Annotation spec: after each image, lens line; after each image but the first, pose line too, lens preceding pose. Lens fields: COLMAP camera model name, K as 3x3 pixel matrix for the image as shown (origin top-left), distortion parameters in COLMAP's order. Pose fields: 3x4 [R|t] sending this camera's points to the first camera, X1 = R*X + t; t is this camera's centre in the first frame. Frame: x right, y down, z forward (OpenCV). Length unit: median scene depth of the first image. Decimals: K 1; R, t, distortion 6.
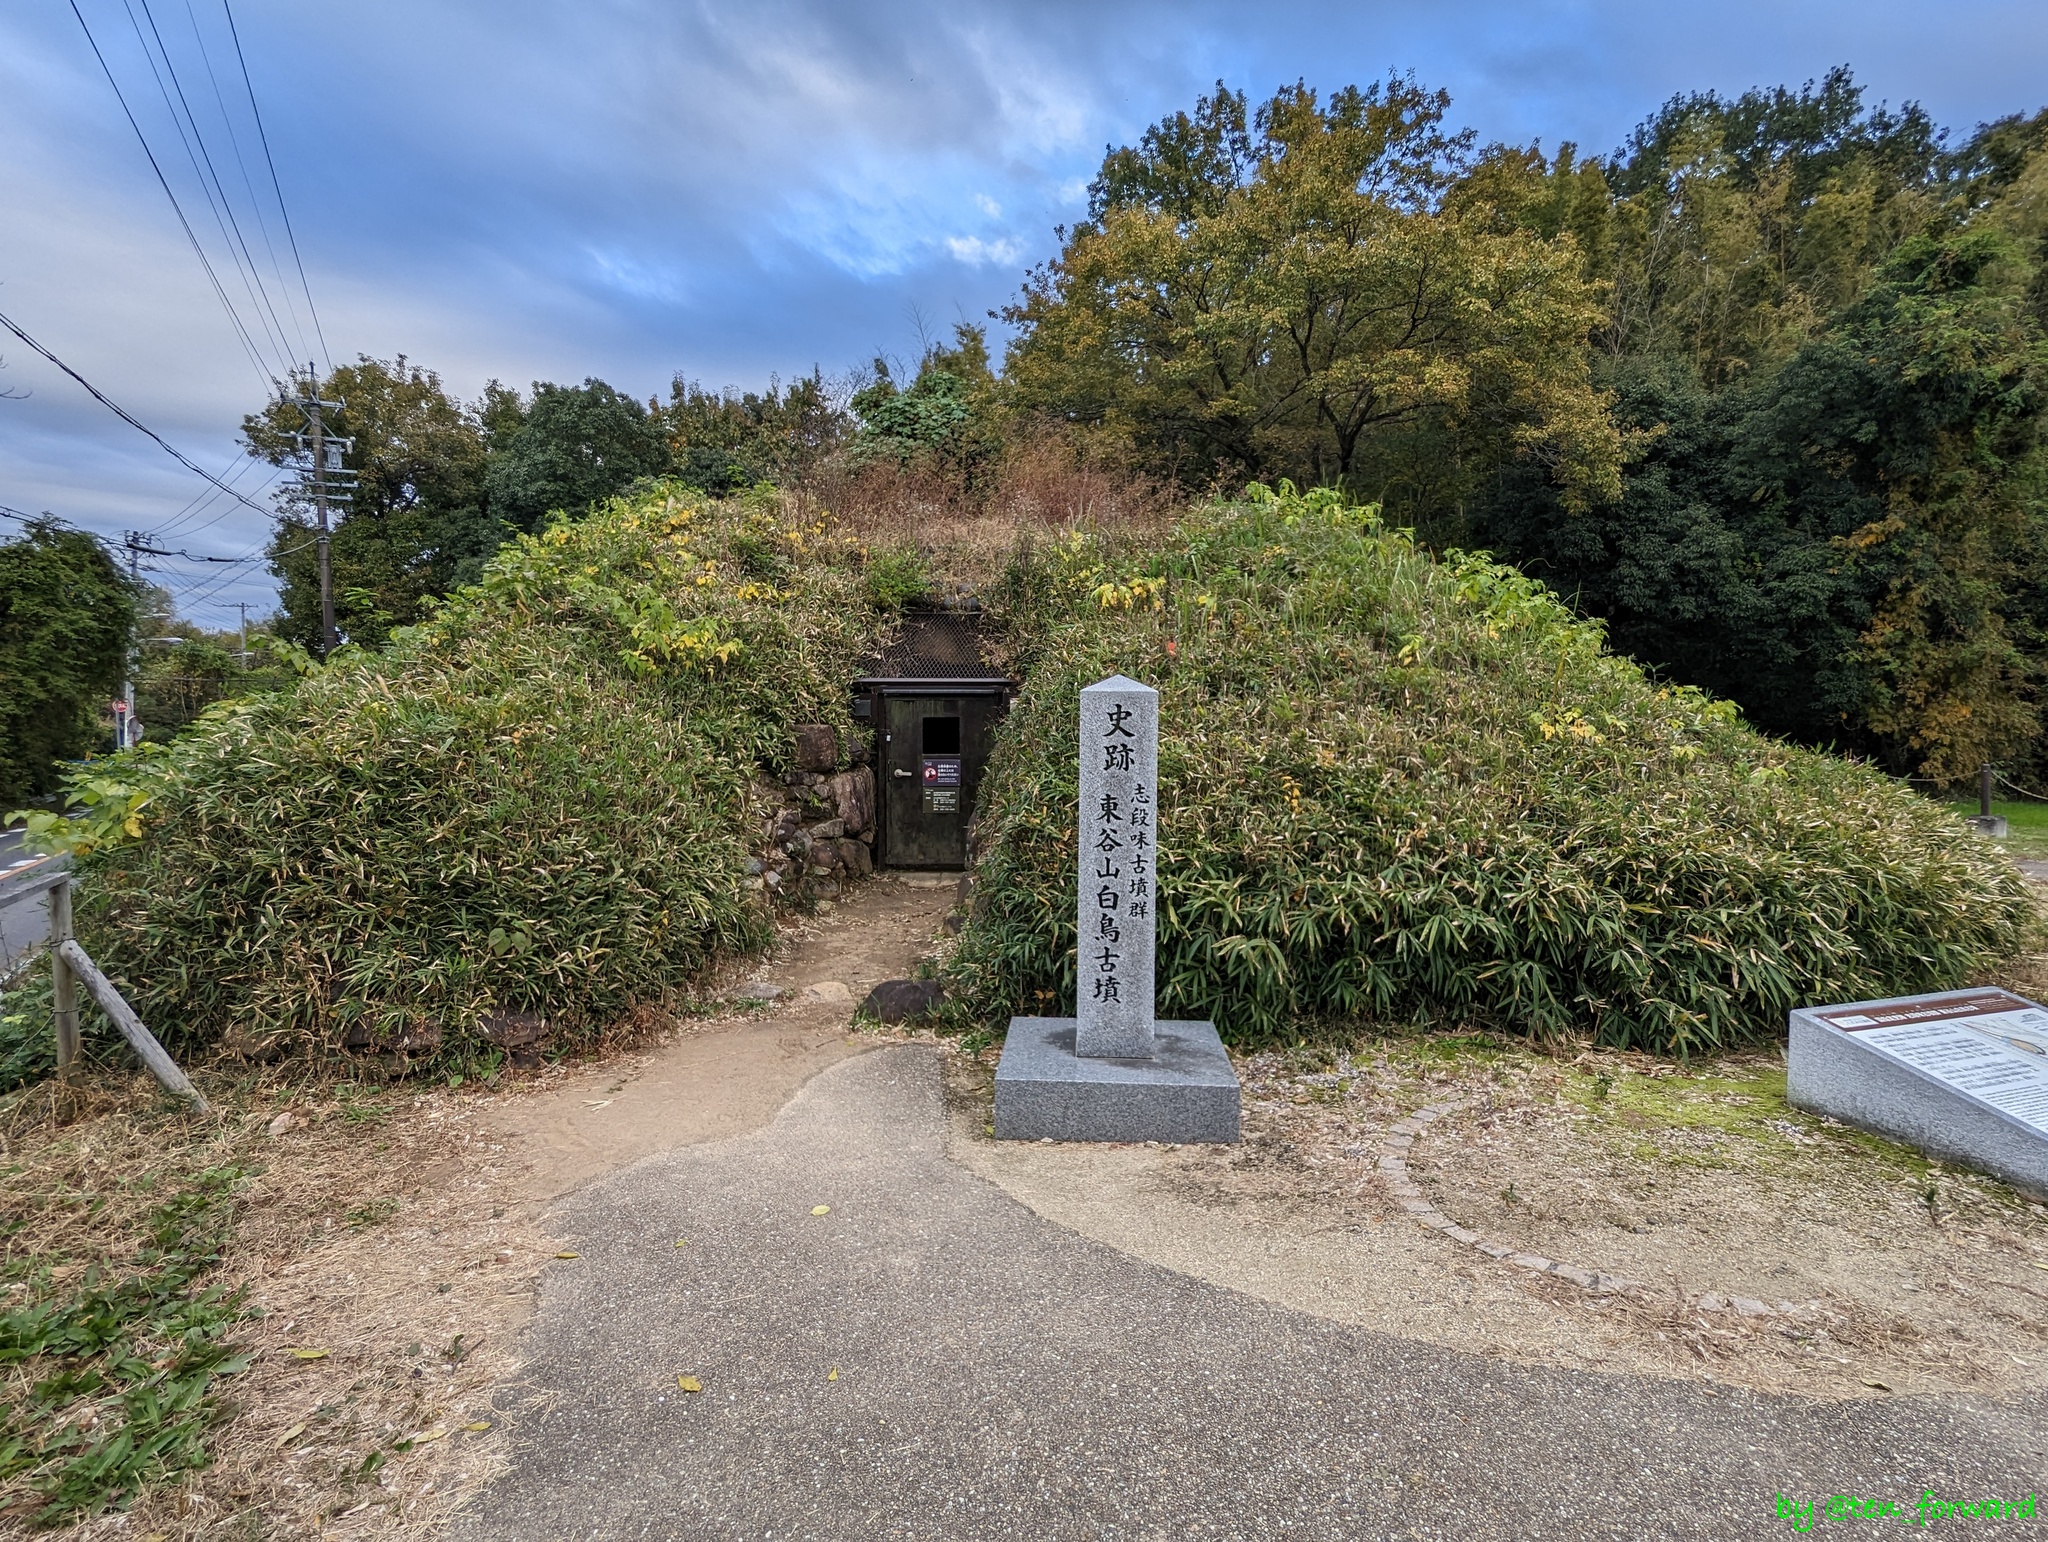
lens RADIAL K [[1097.9, 0, 1024.0], [0, 1097.9, 771.0], [0, 0, 1]] dist [0.002778, 0.000325]
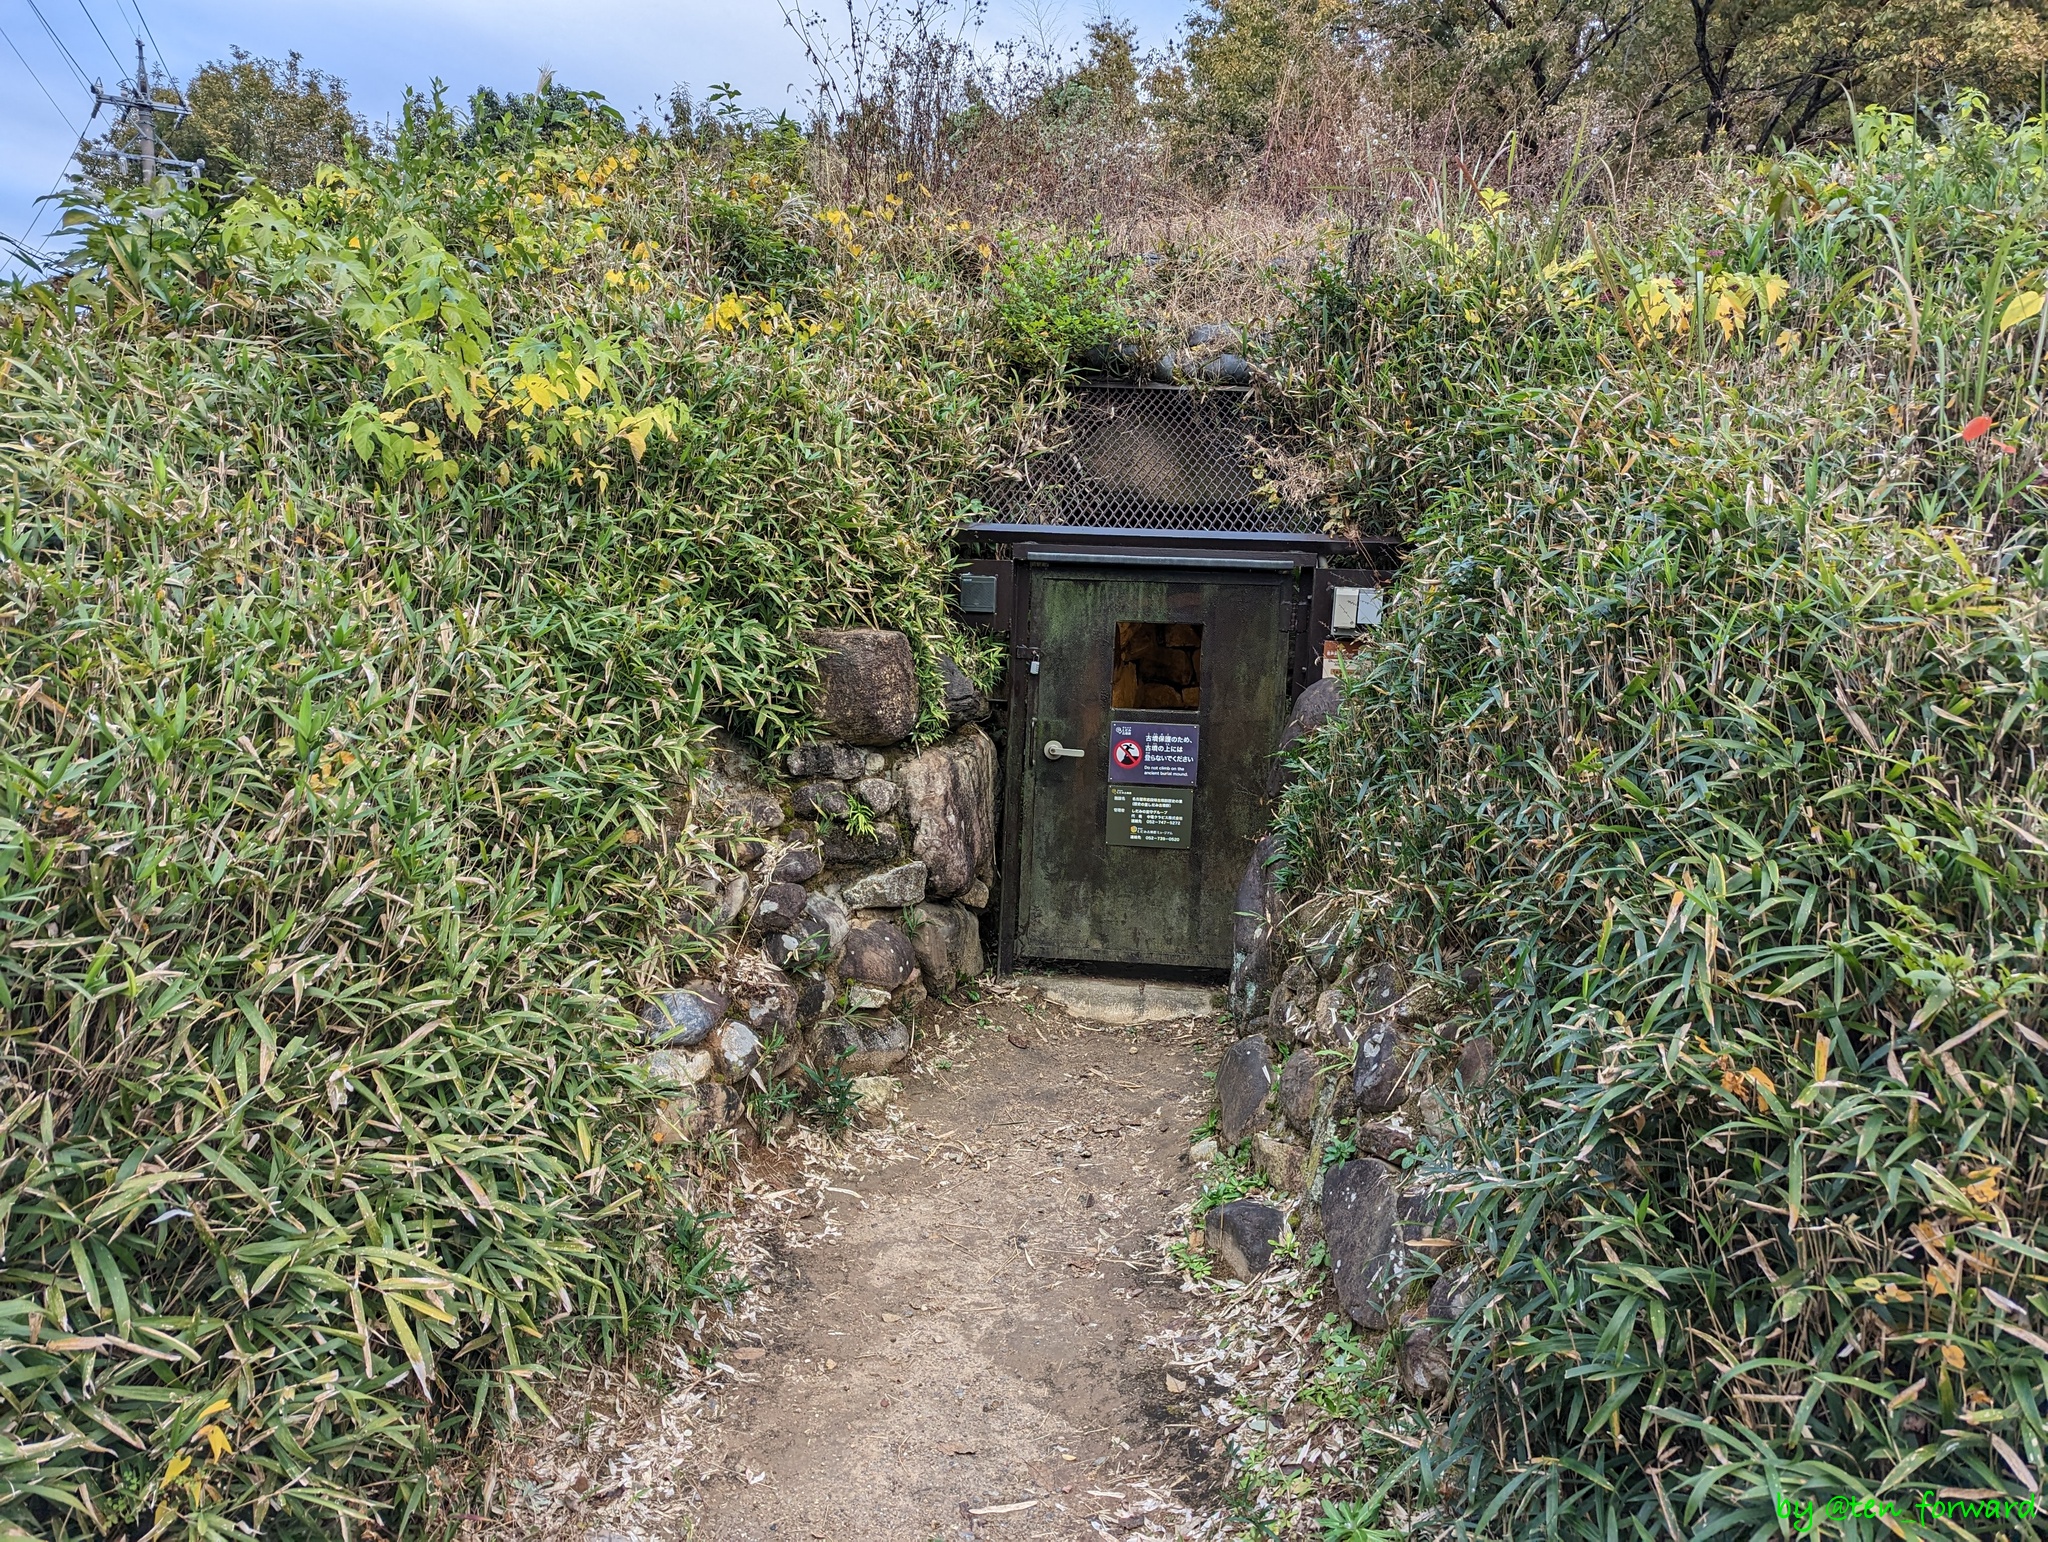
lens RADIAL K [[1445.0, 0, 1024.0], [0, 1445.0, 771.0], [0, 0, 1]] dist [0.049154, -0.004329]
pose [[0.995967, 0.049011, -0.075145, -0.089457], [-0.044515, 0.997183, 0.060376, -0.024737], [0.077893, -0.056787, 0.995343, 0.469067]]
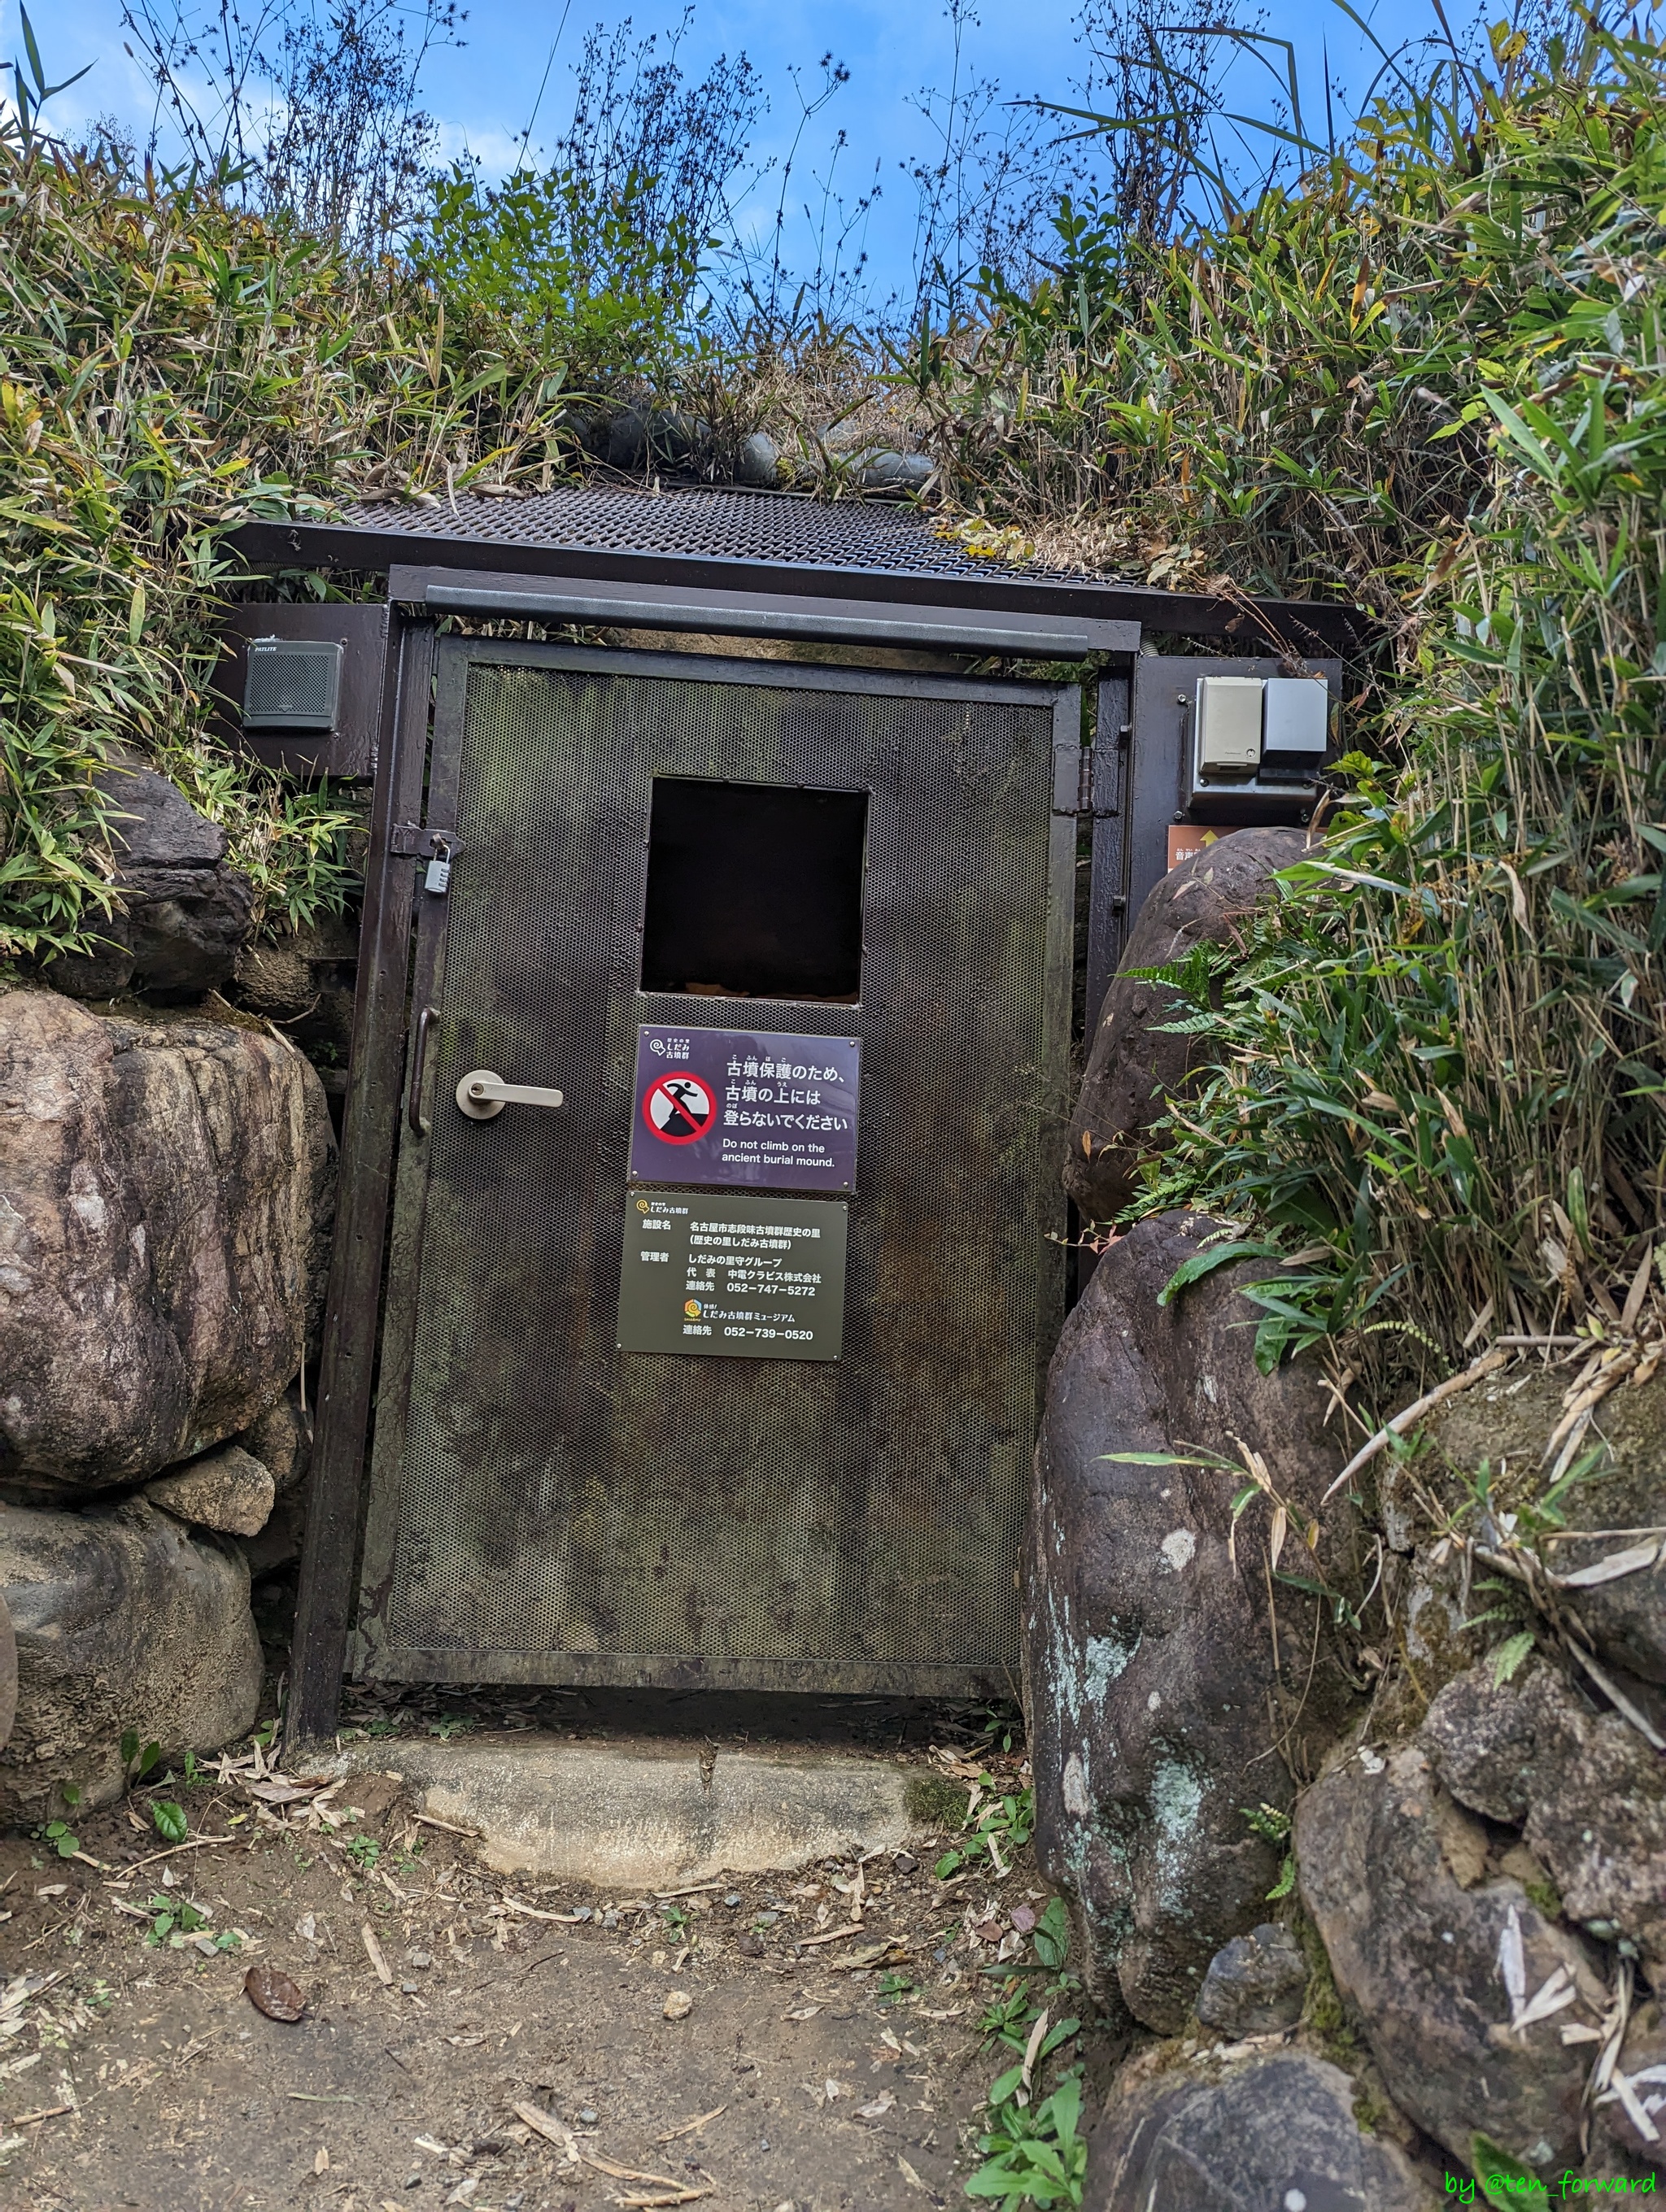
lens RADIAL K [[1560.9, 0, 833.0], [0, 1560.9, 1106.0], [0, 0, 1]] dist [0.049154, -0.004329]
pose [[0.995527, 0.060046, 0.072936, -0.085751], [-0.047125, 0.984747, -0.167490, 0.043182], [-0.081881, 0.163303, 0.983172, 0.828220]]
